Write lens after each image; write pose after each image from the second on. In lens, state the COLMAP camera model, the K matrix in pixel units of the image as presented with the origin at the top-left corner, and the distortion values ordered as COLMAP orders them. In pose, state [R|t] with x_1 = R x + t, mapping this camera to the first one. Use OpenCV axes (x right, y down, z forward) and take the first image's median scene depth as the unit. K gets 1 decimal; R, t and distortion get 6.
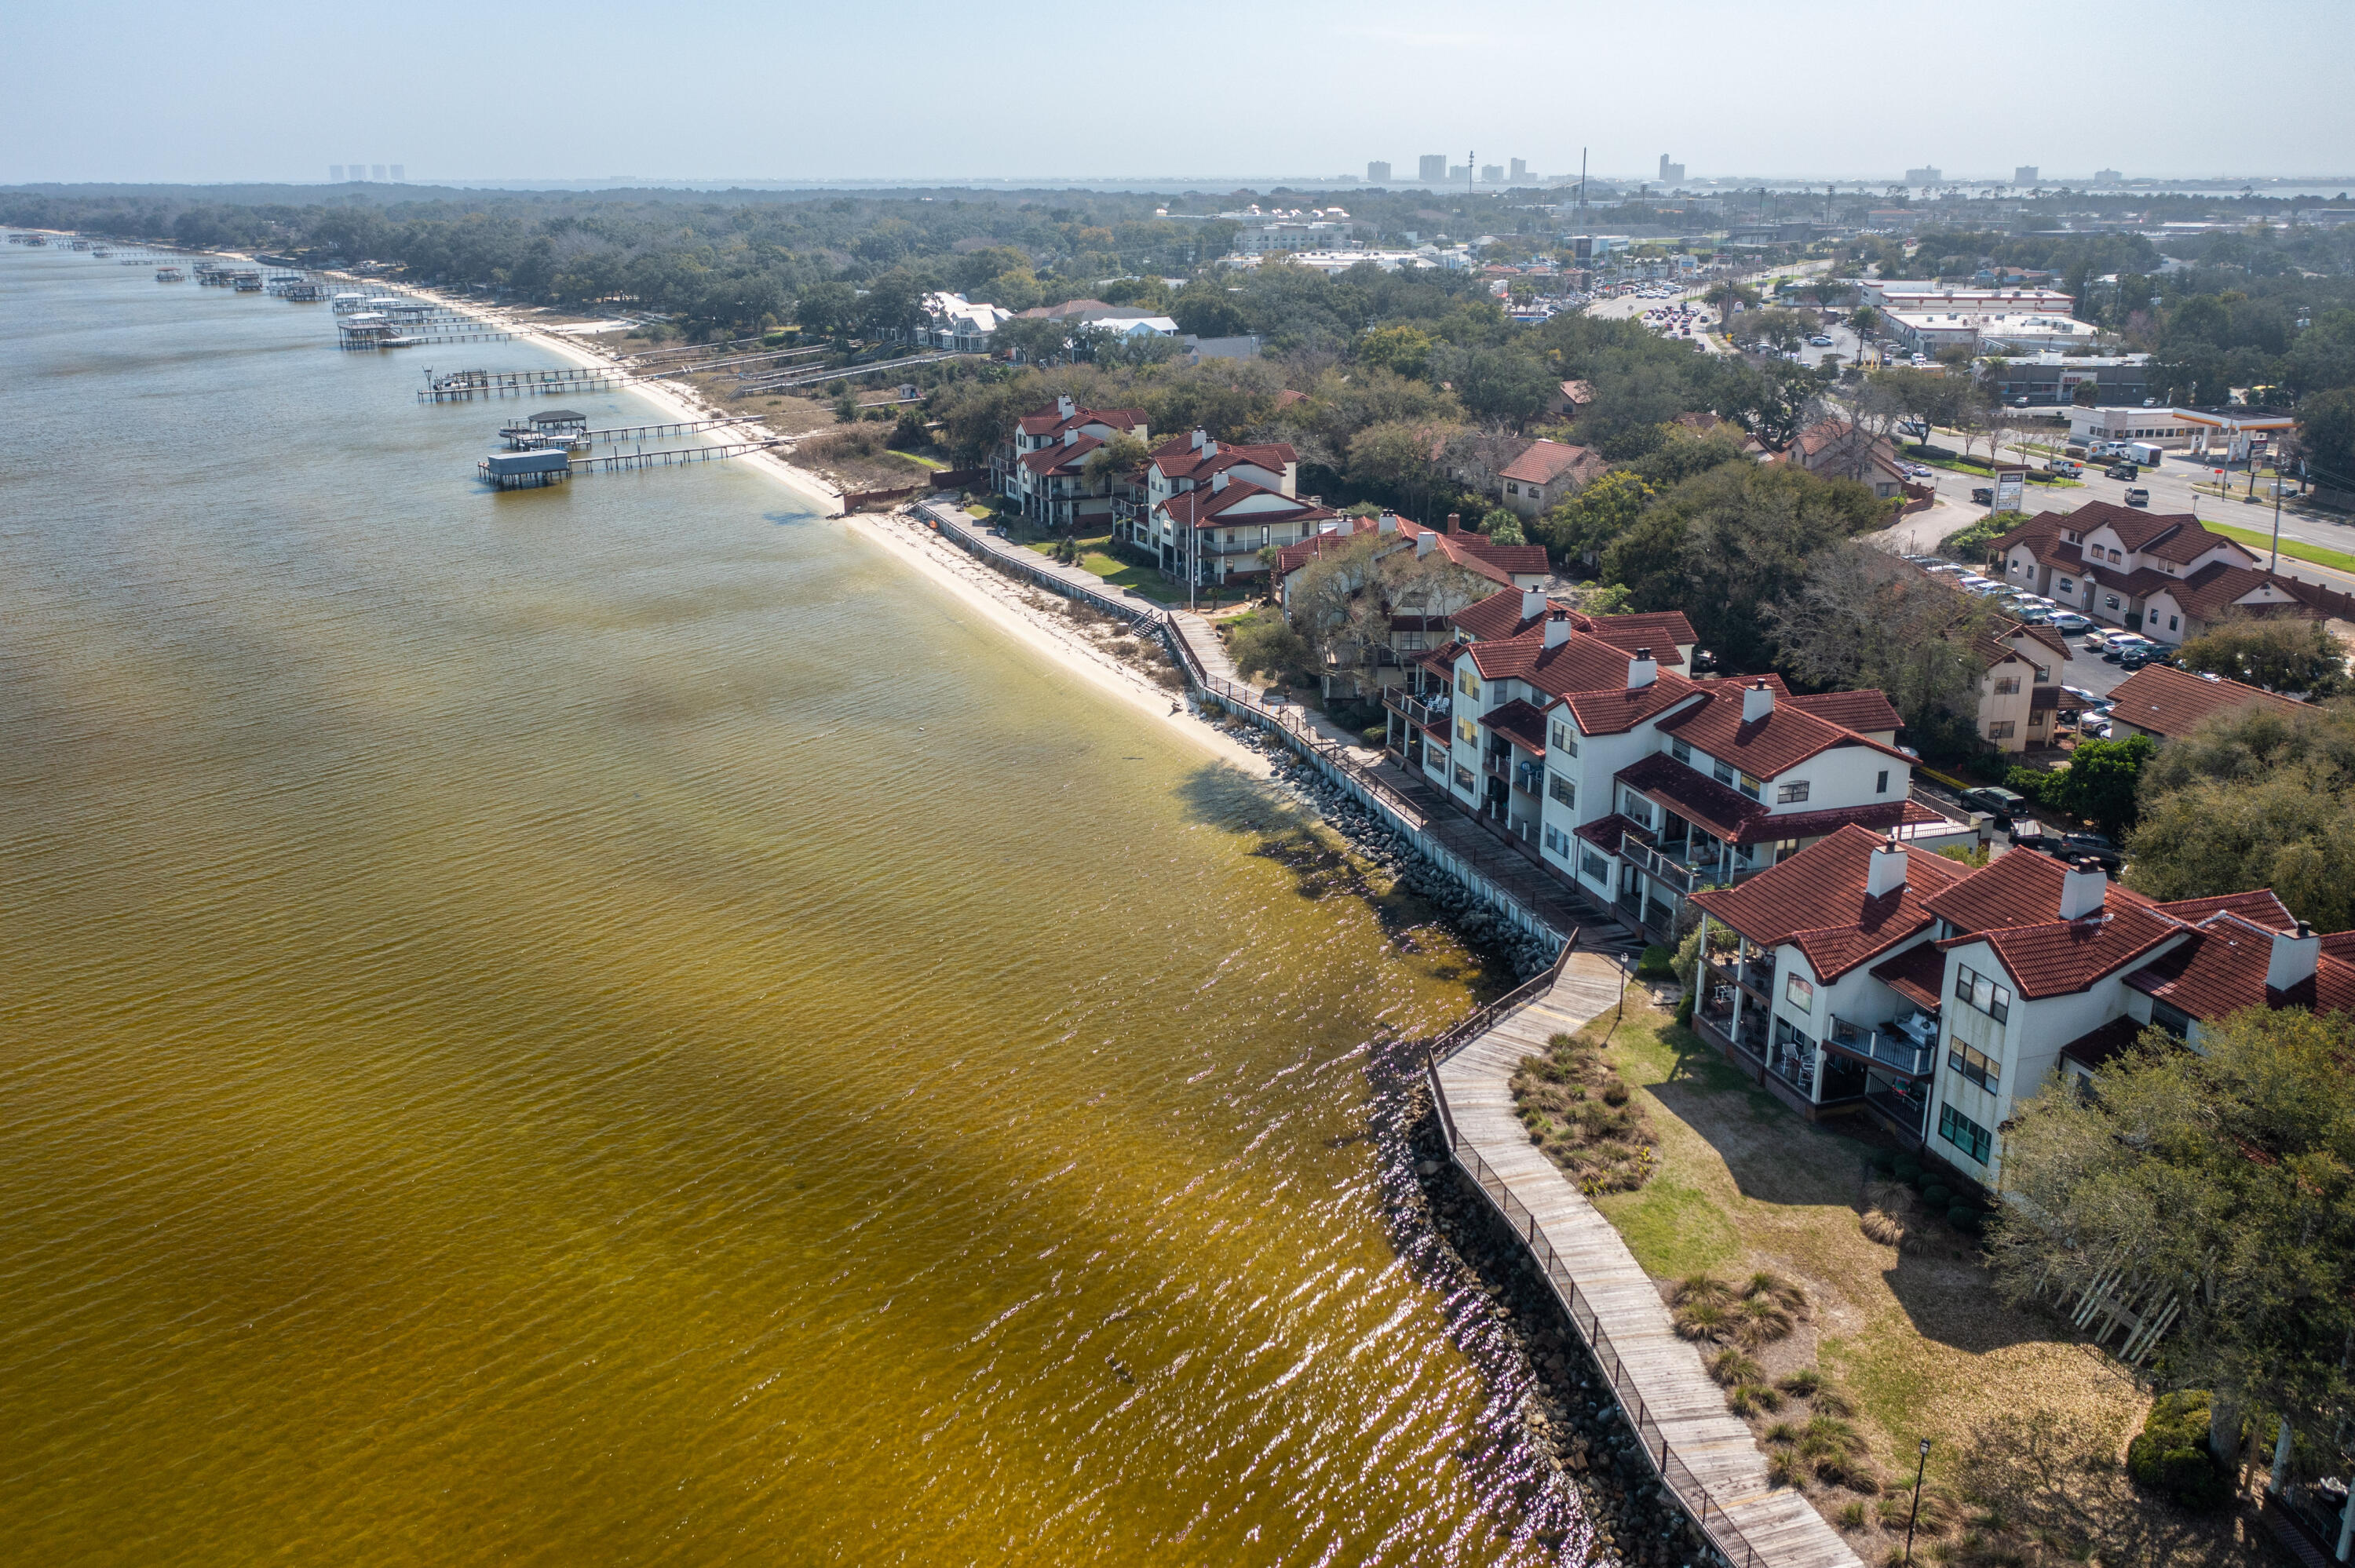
lens RADIAL K [[1901.1, 0, 1177.5], [0, 1901.1, 784.0], [0, 0, 1]] dist [-0.004610, 0.008776]
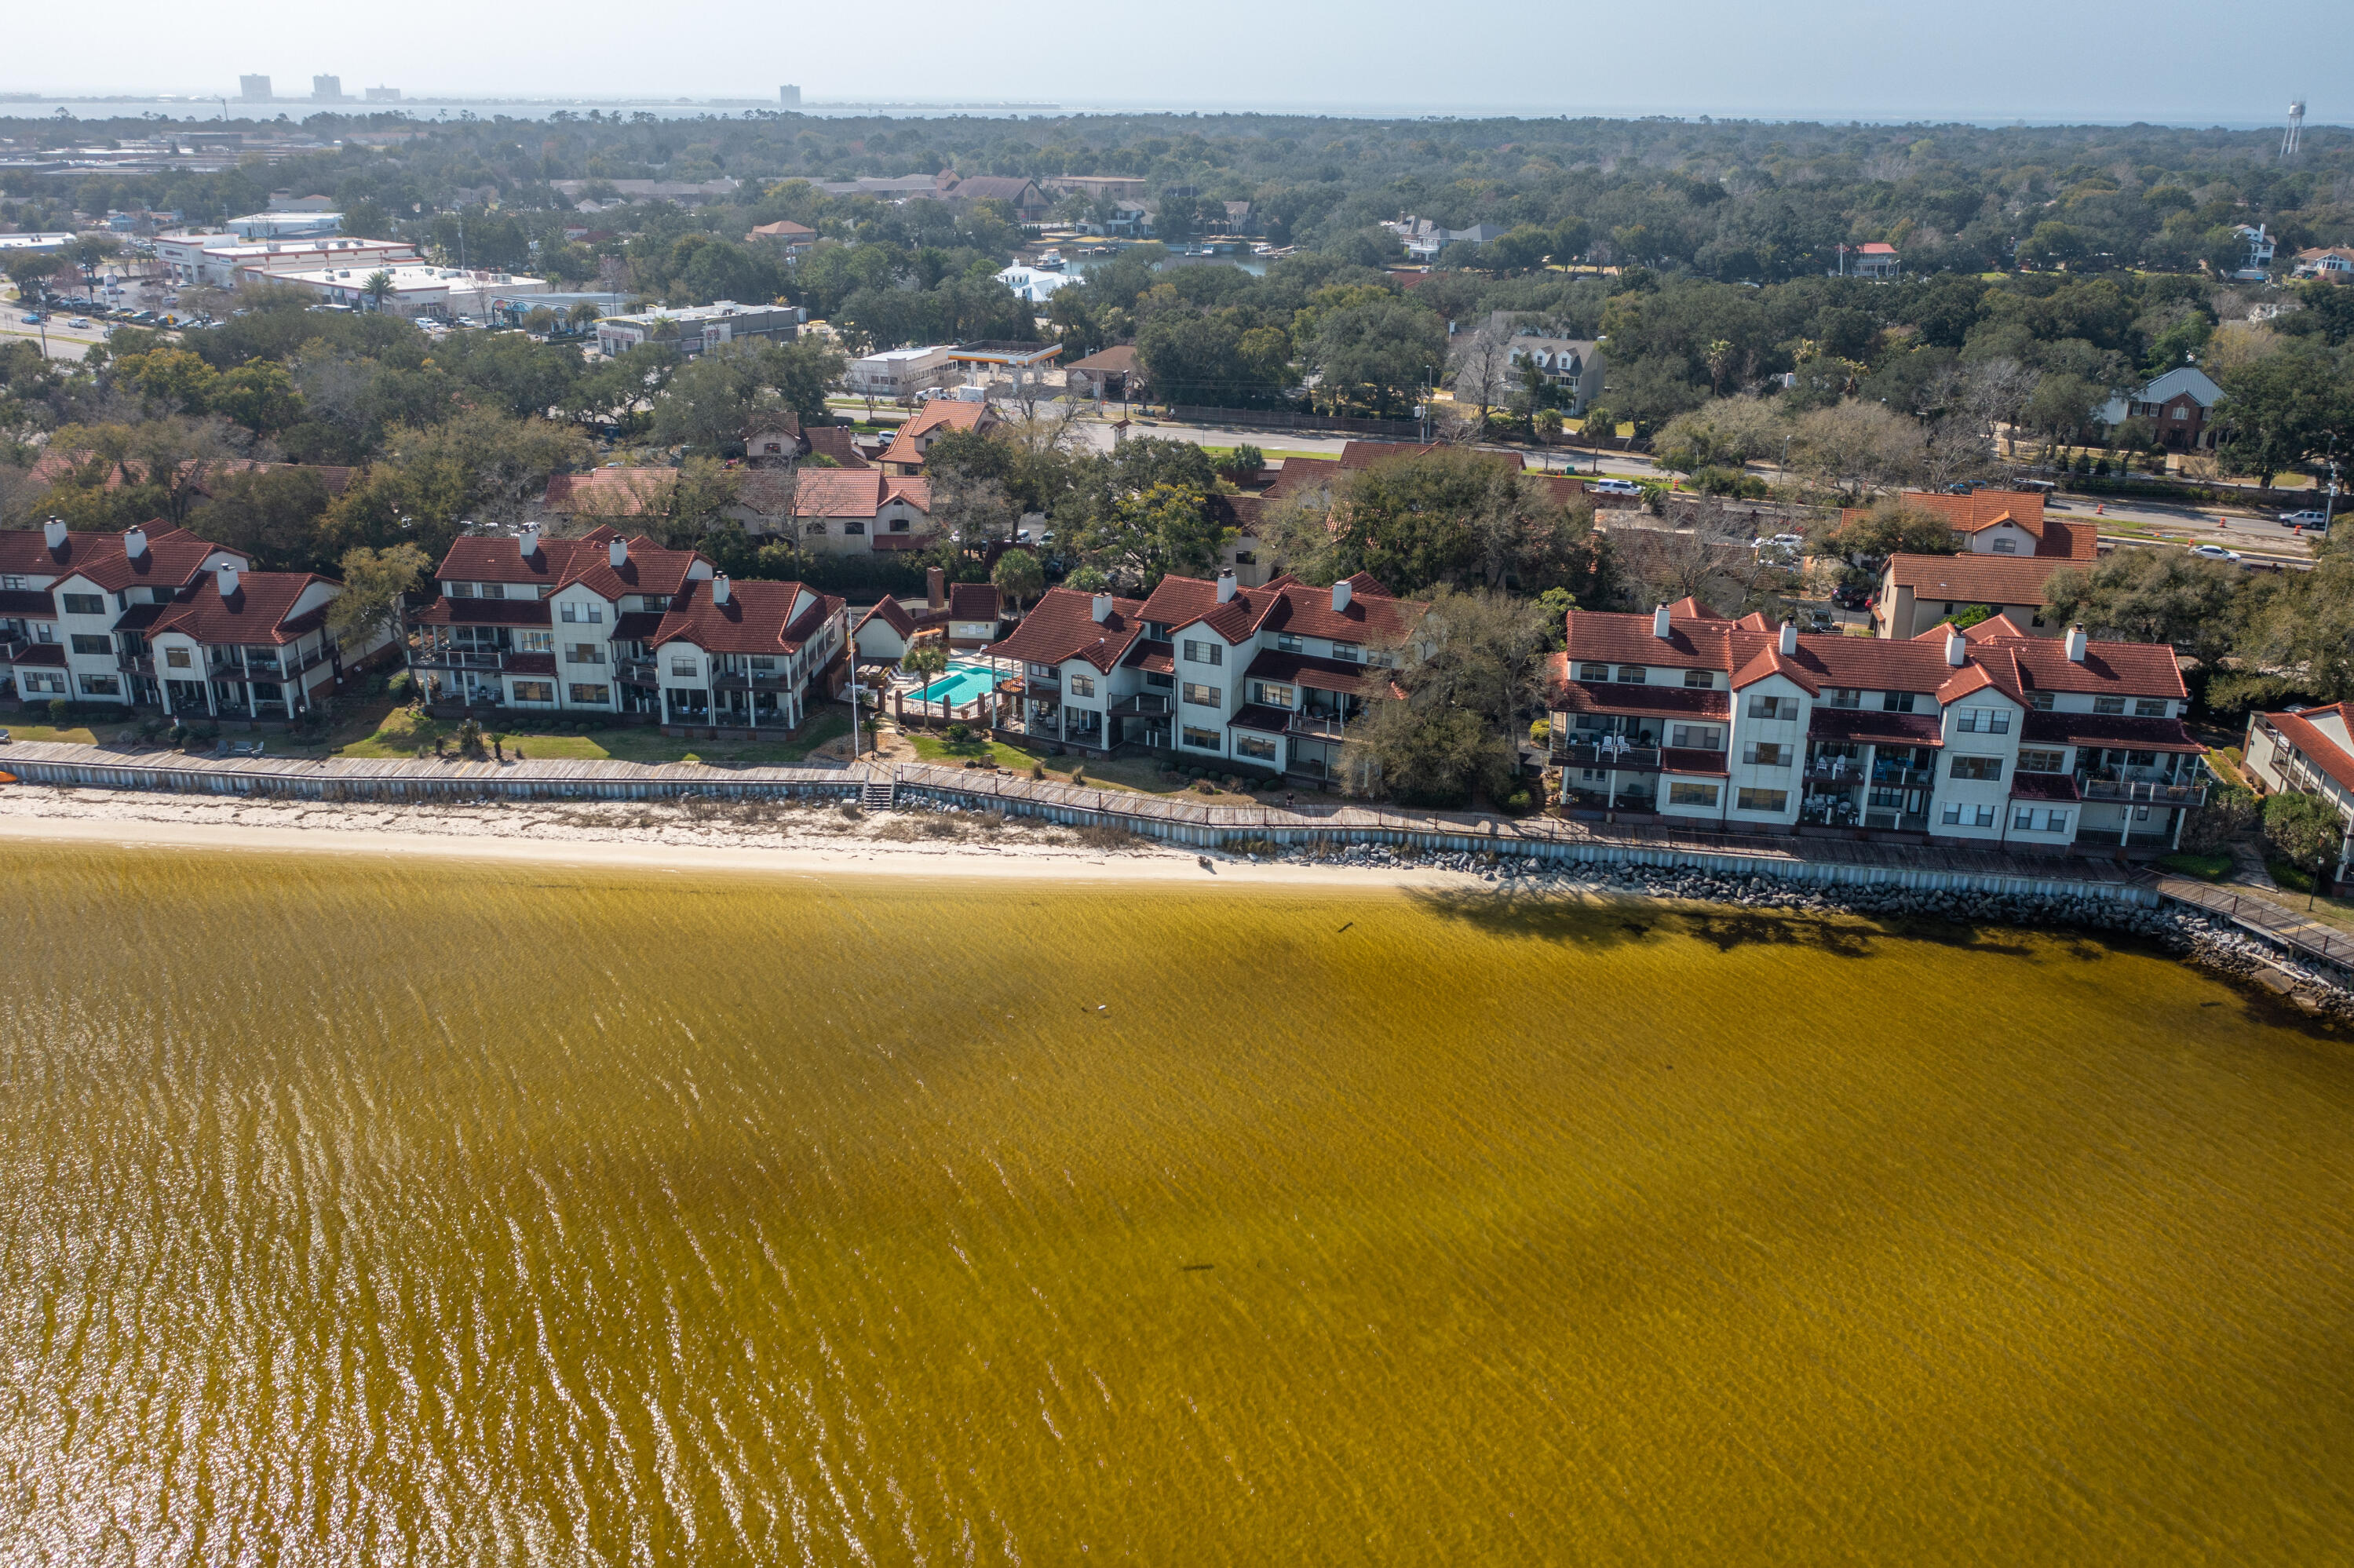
lens RADIAL K [[1900.3, 0, 1177.0], [0, 1900.3, 784.0], [0, 0, 1]] dist [-0.004610, 0.008776]
pose [[0.464386, -0.294415, 0.835263, -0.416875], [0.259550, 0.946958, 0.189482, -0.141669], [-0.846746, 0.128800, 0.516170, 0.376101]]
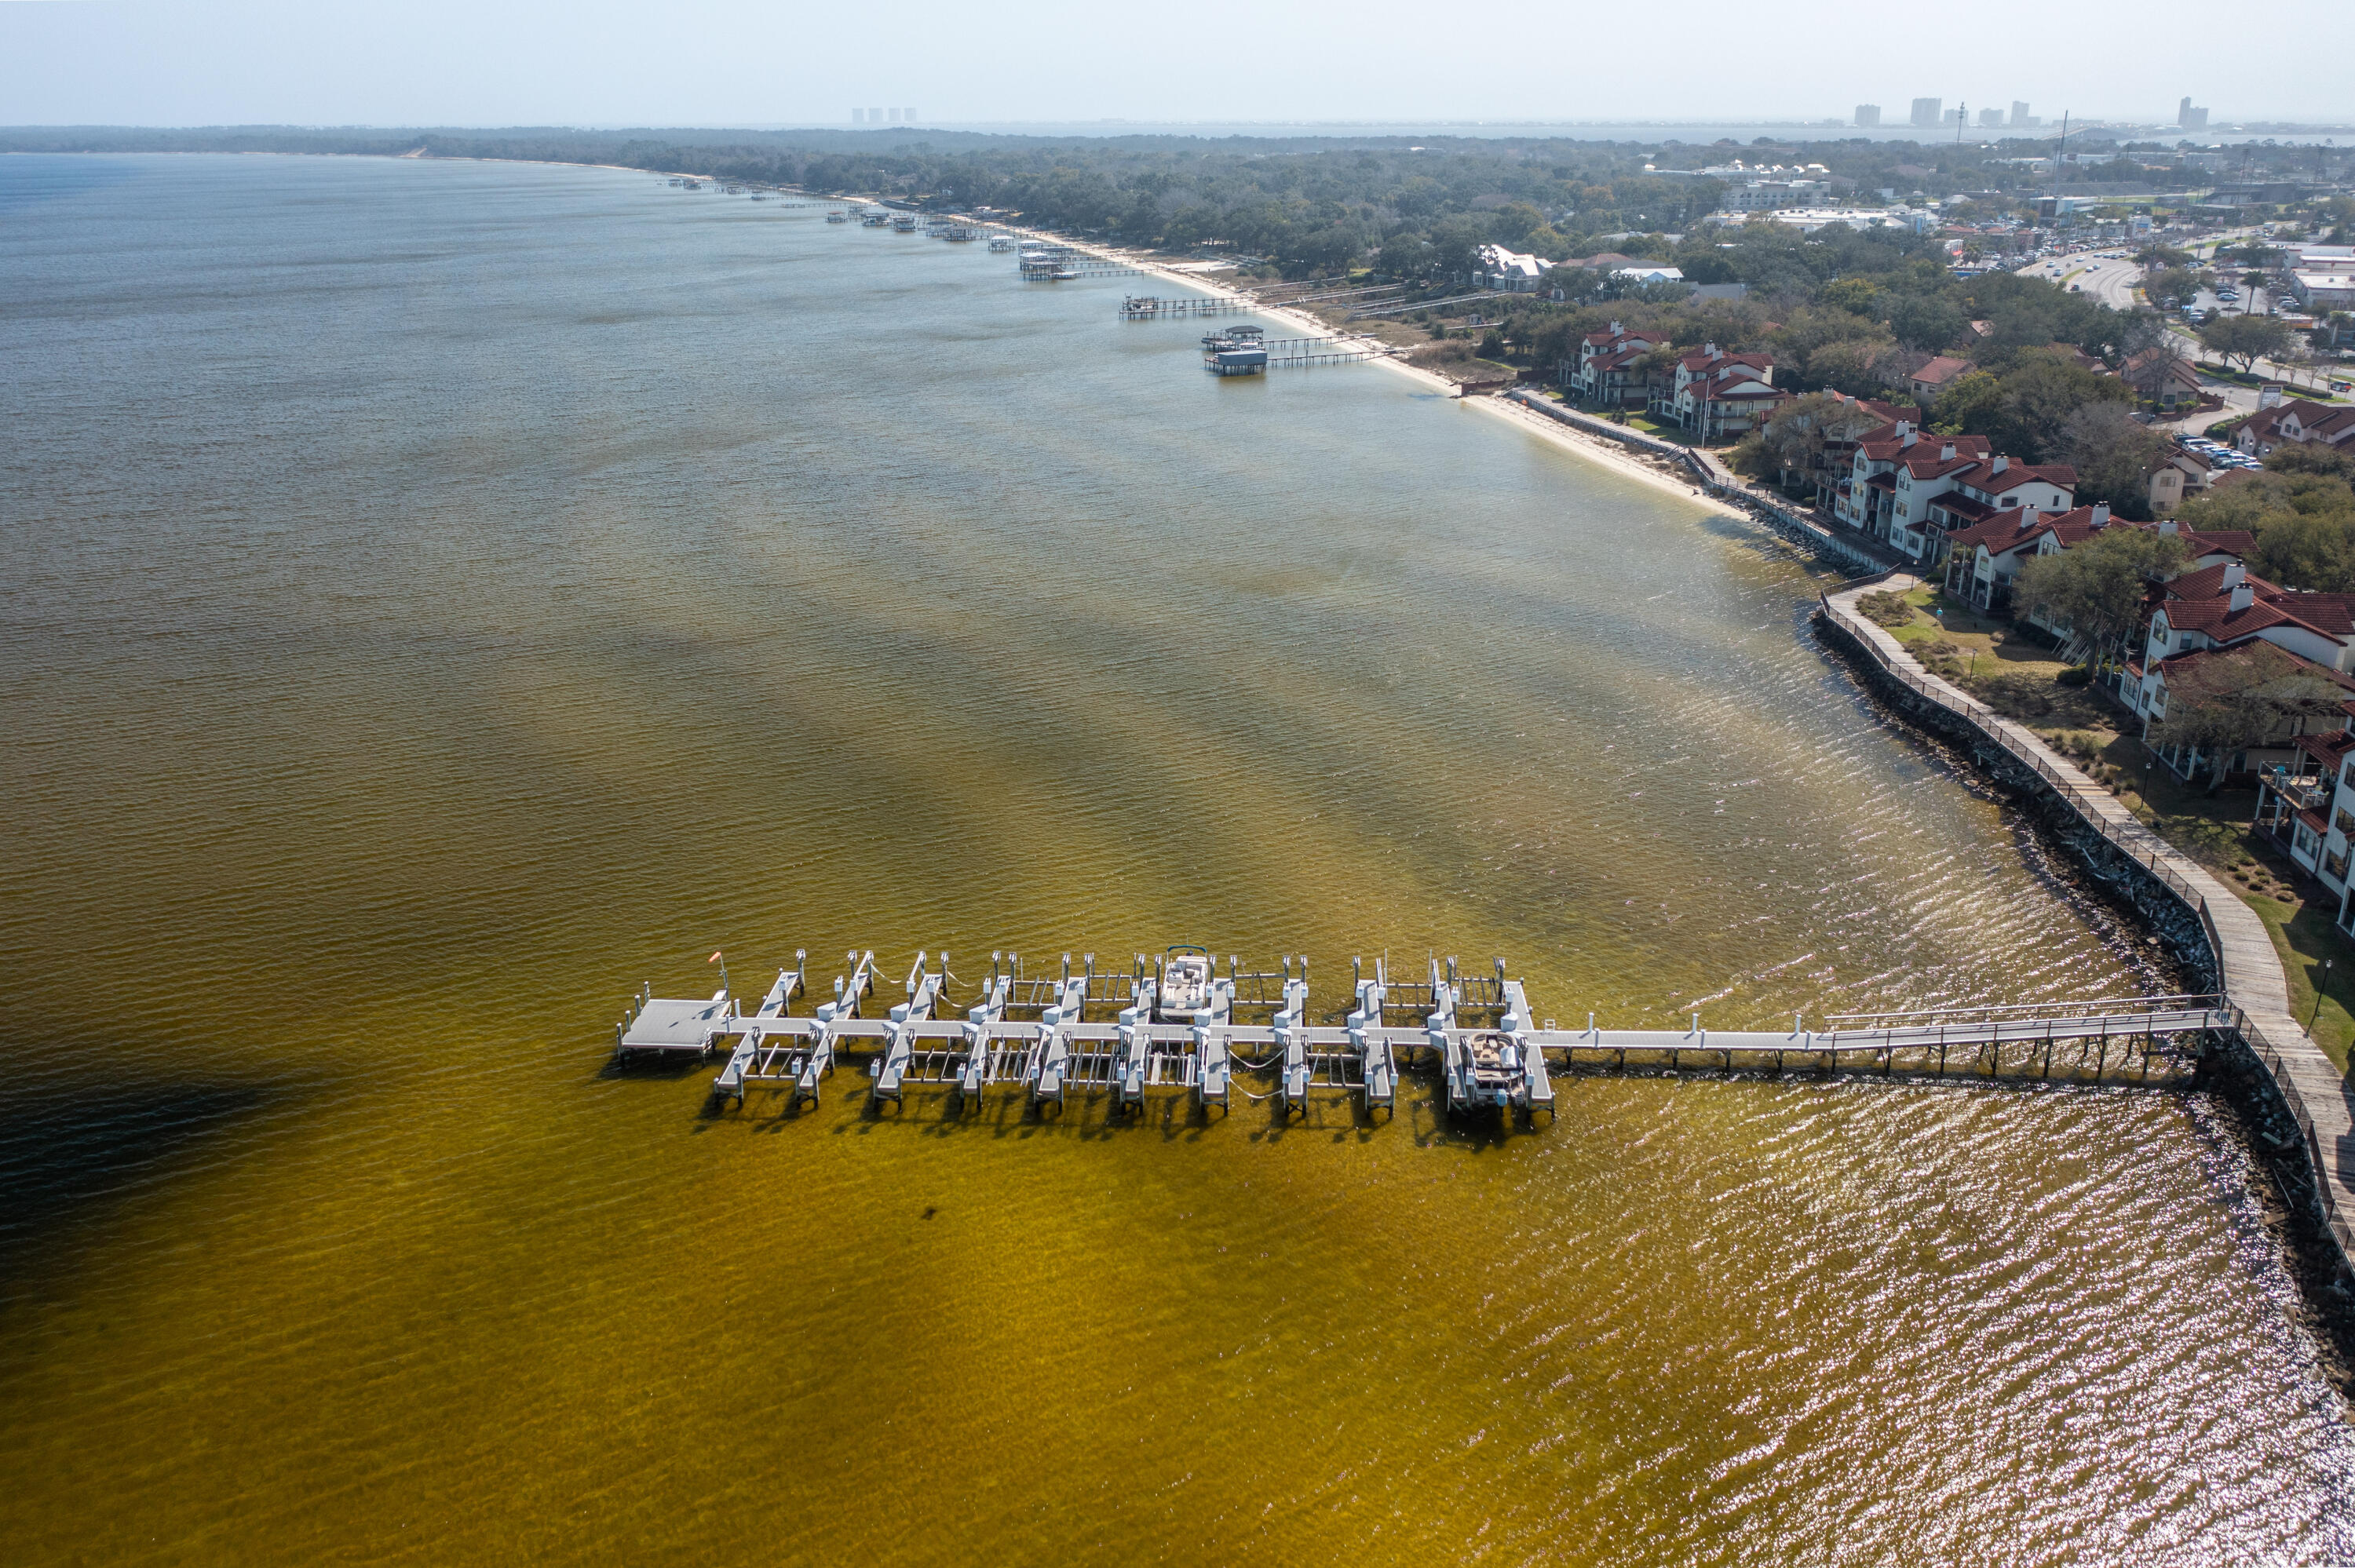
lens RADIAL K [[1901.1, 0, 1177.5], [0, 1901.1, 784.0], [0, 0, 1]] dist [-0.004610, 0.008776]
pose [[0.973643, 0.075806, -0.215112, -0.044088], [-0.069466, 0.996902, 0.036893, 0.127301], [0.217242, -0.020978, 0.975892, -0.541736]]
